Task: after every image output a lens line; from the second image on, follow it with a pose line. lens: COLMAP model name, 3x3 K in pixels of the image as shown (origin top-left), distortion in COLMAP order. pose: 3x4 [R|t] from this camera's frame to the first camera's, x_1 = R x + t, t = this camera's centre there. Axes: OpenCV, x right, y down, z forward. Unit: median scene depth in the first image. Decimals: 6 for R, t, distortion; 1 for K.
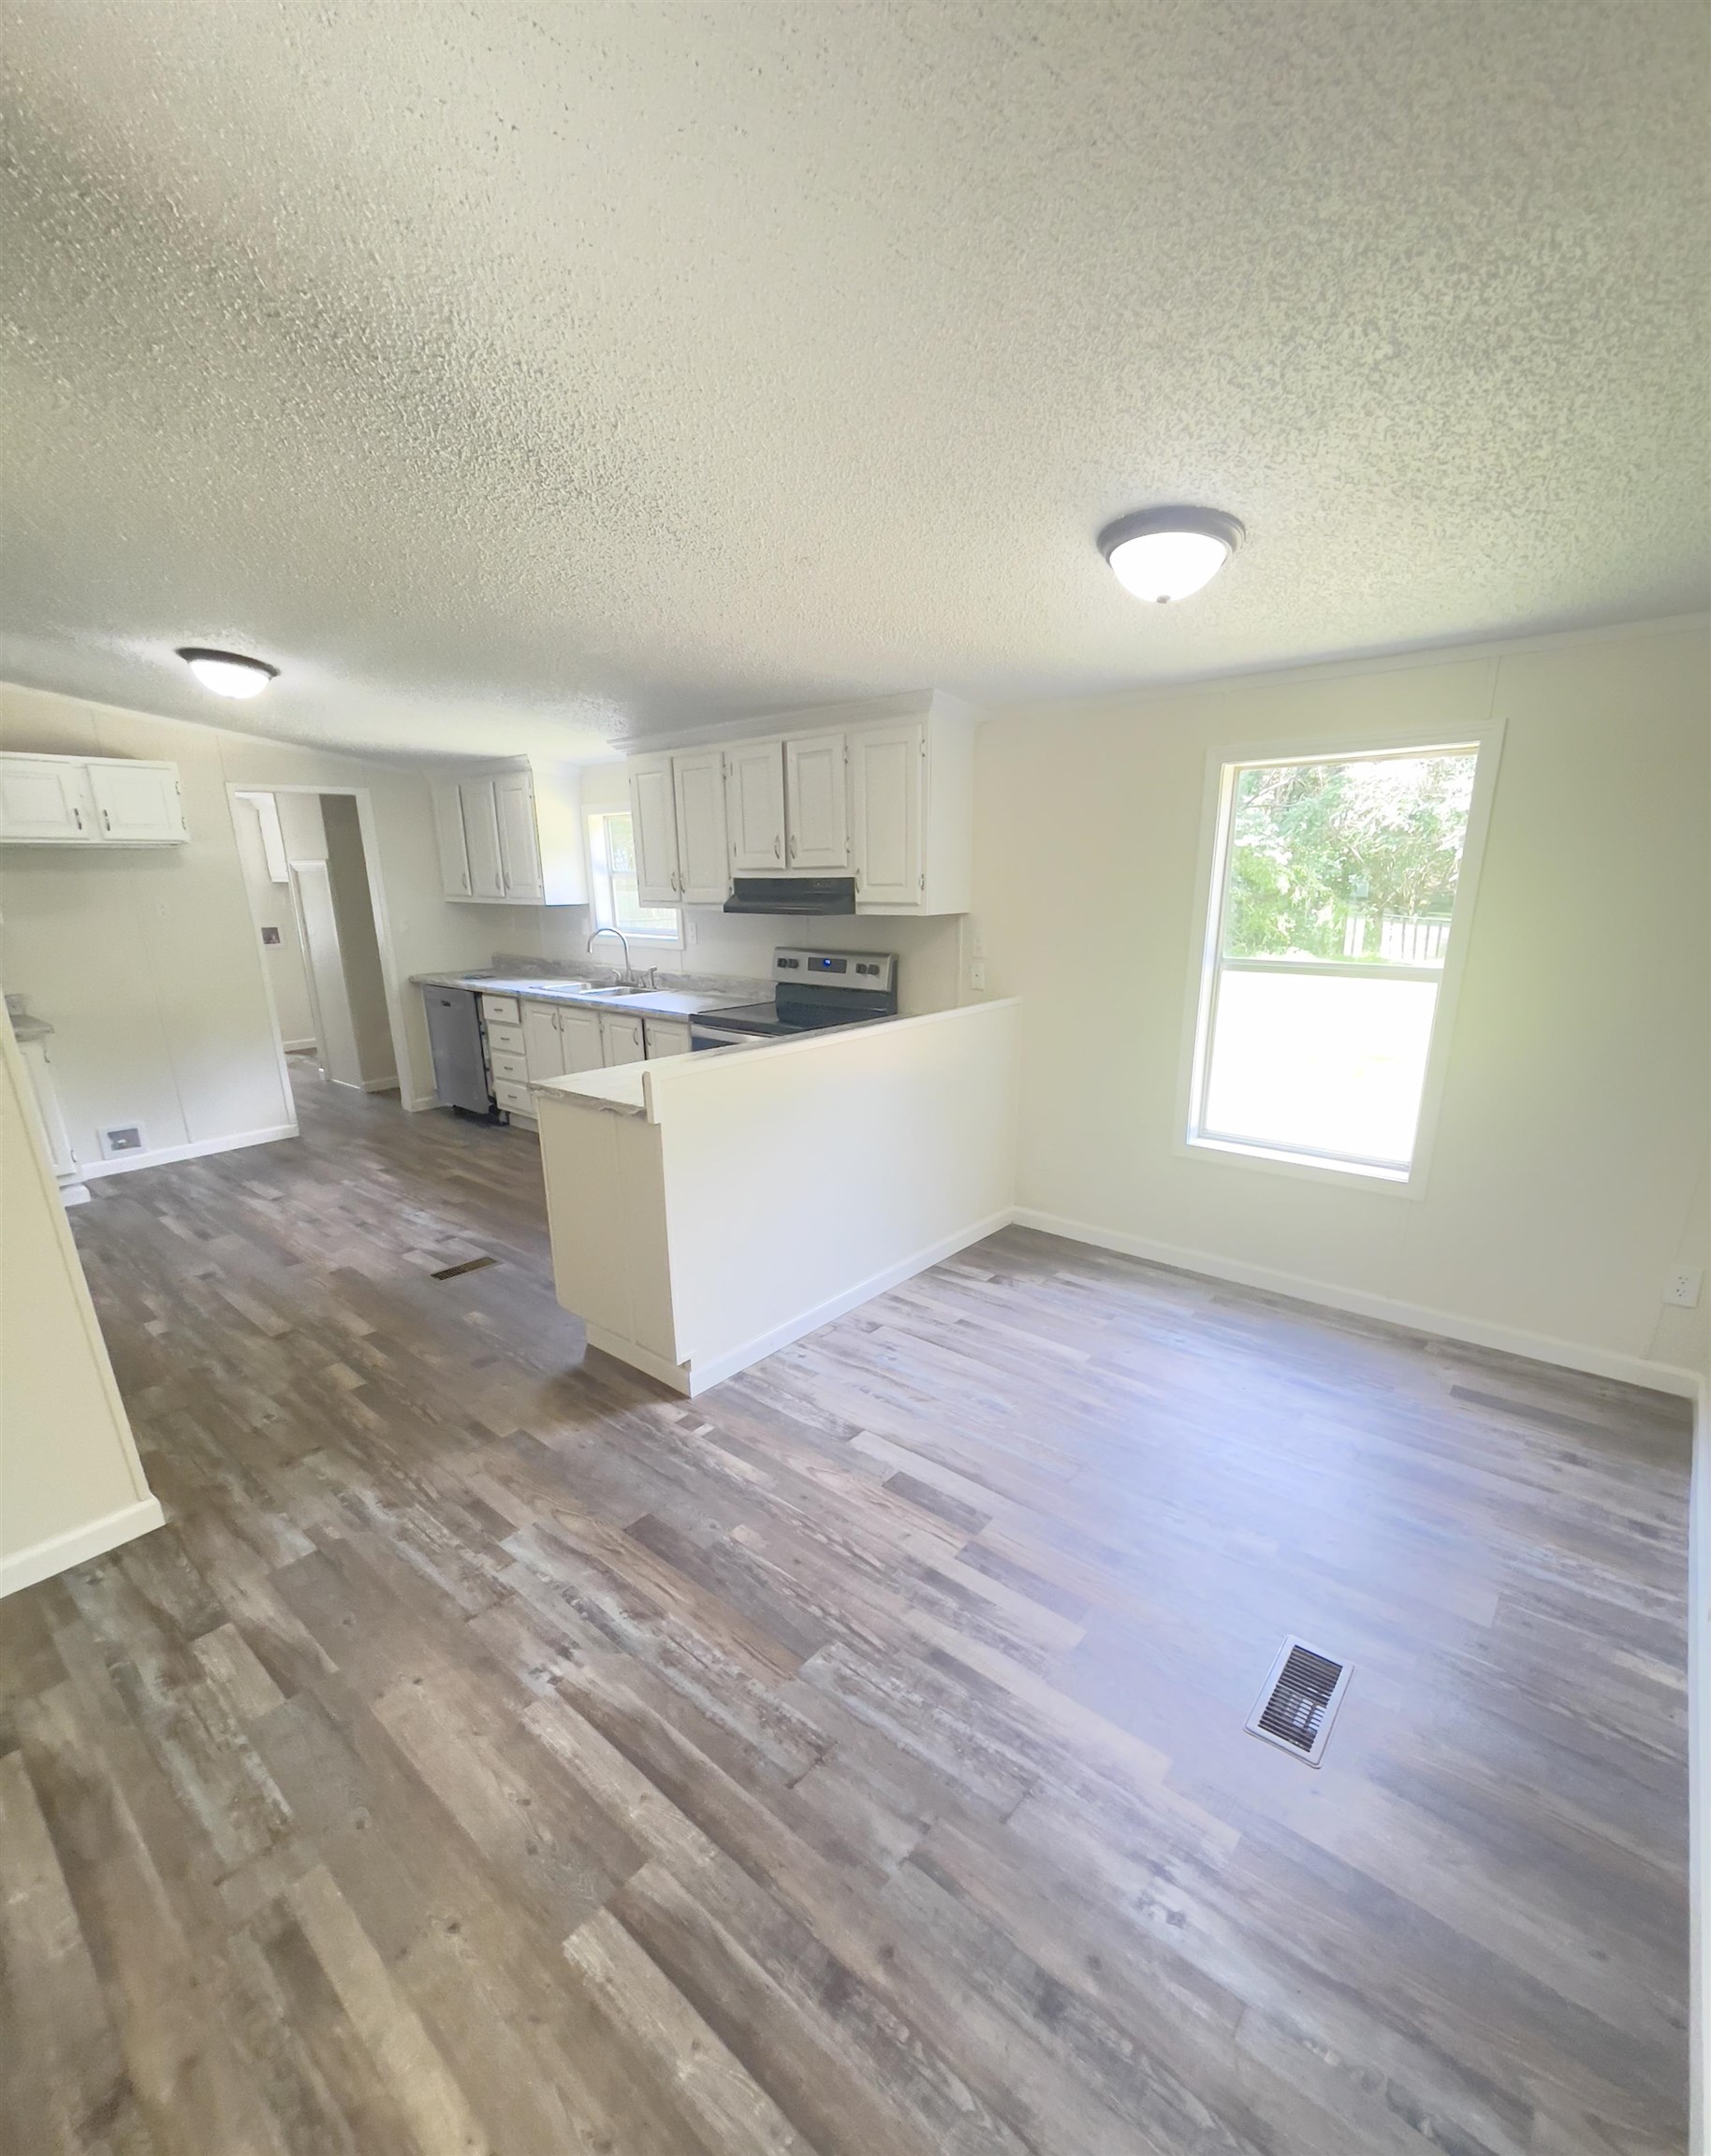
lens RADIAL K [[936.4, 0, 856.1], [0, 936.4, 1152.1], [0, 0, 1]] dist [-0.007816, -0.000405]
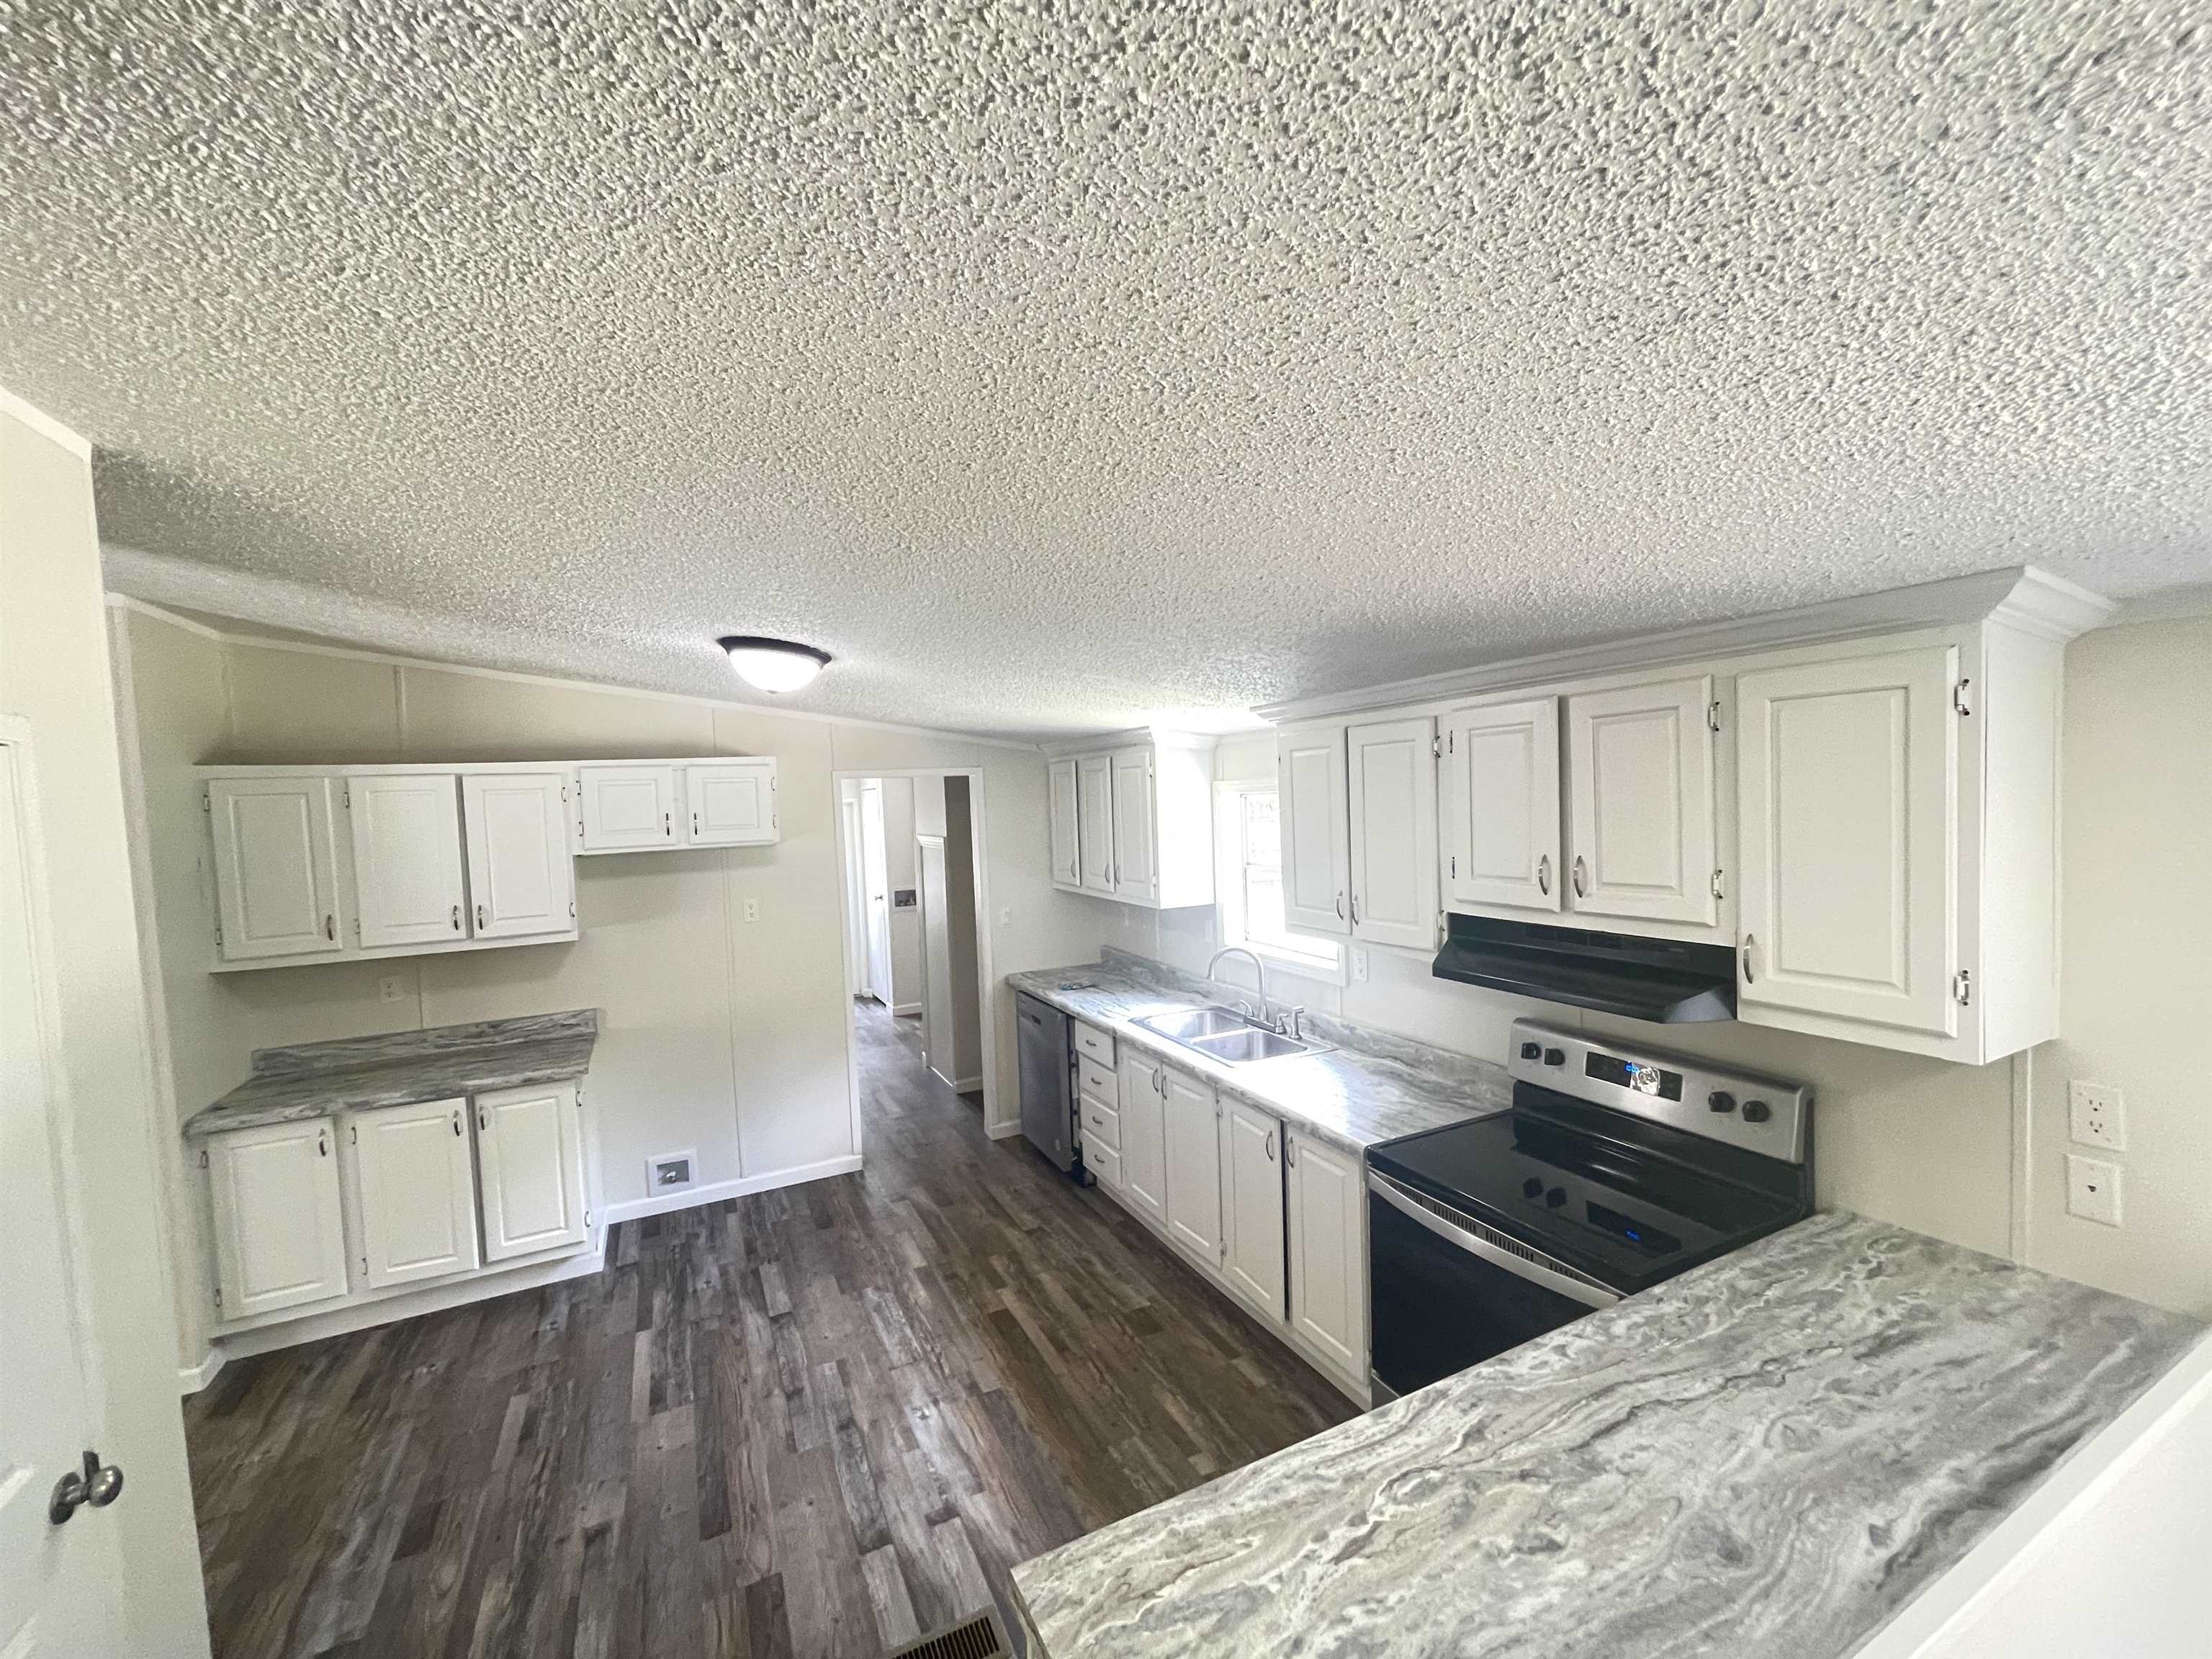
lens RADIAL K [[895.9, 0, 1108.2], [0, 895.9, 841.6], [0, 0, 1]] dist [0.002121, 0.000134]
pose [[0.921766, -0.003645, -0.387729, -0.101276], [-0.087548, 0.972177, -0.217273, -0.179957], [0.377733, 0.234219, 0.895801, 0.366053]]
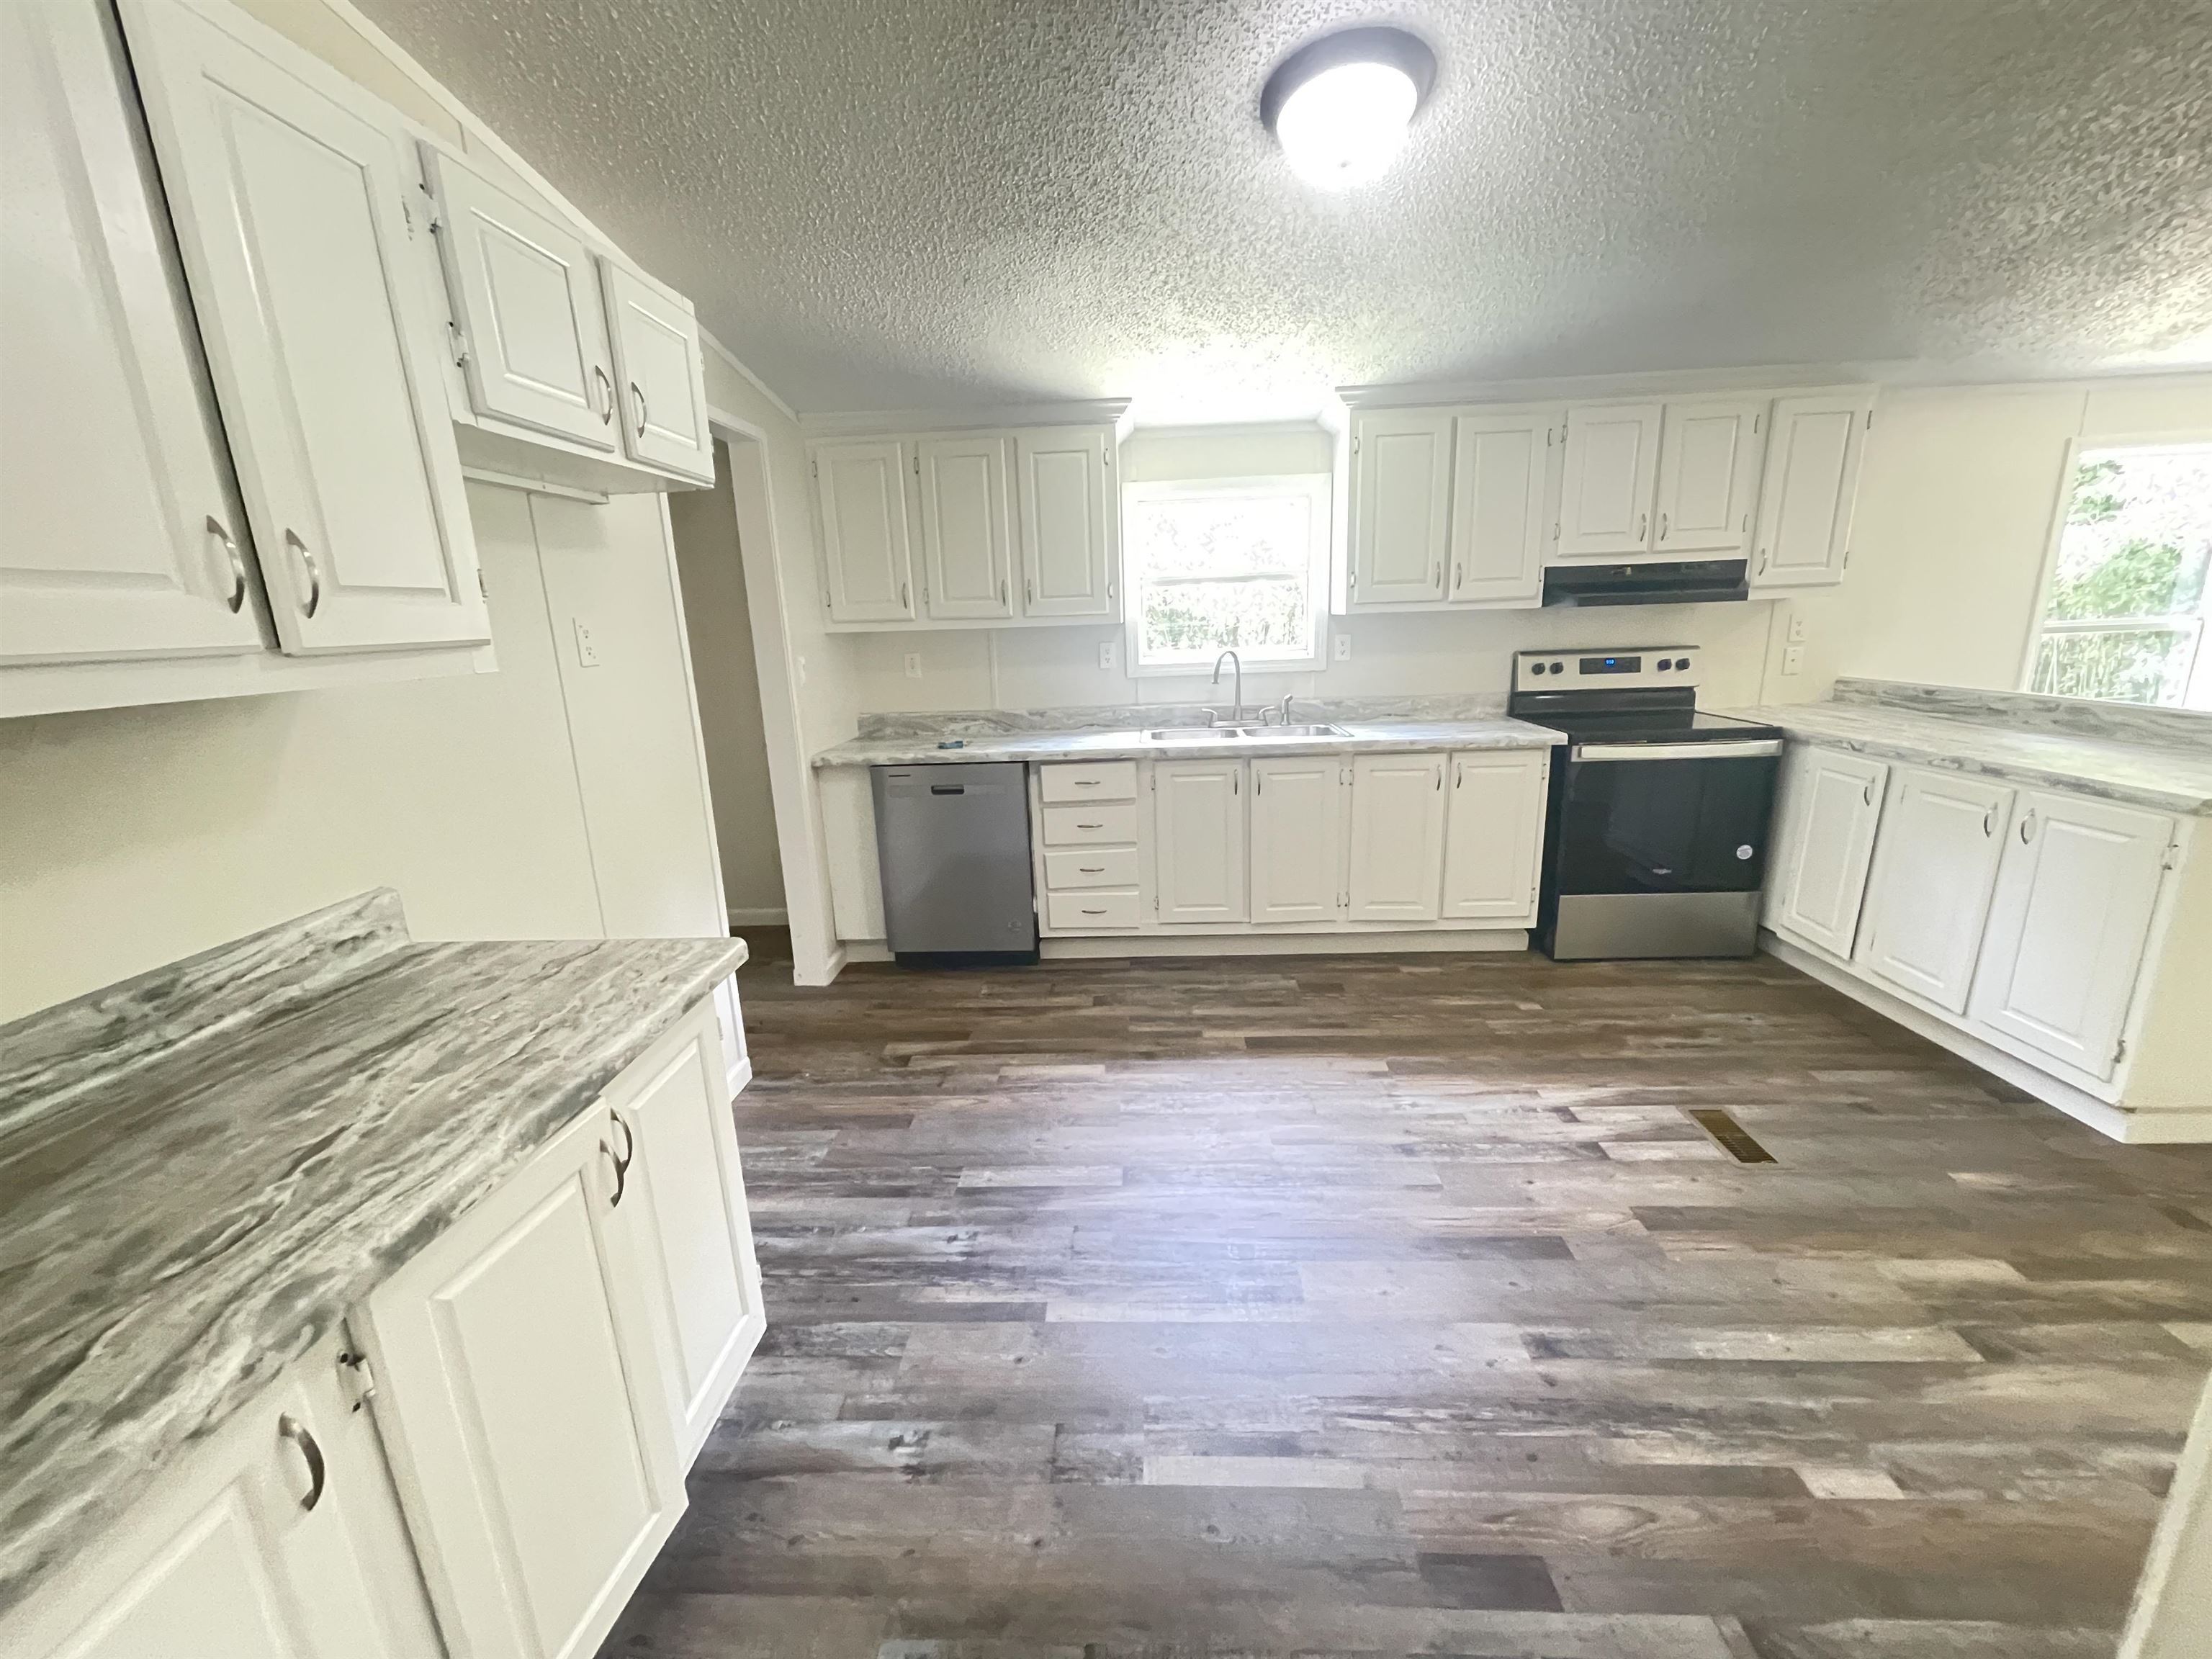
lens RADIAL K [[895.9, 0, 1110.9], [0, 895.9, 829.6], [0, 0, 1]] dist [0.002121, 0.000134]
pose [[0.788512, -0.164331, 0.592658, -0.864280], [0.204581, 0.978849, -0.000774, -0.135120], [-0.579996, 0.121857, 0.805454, 0.571246]]
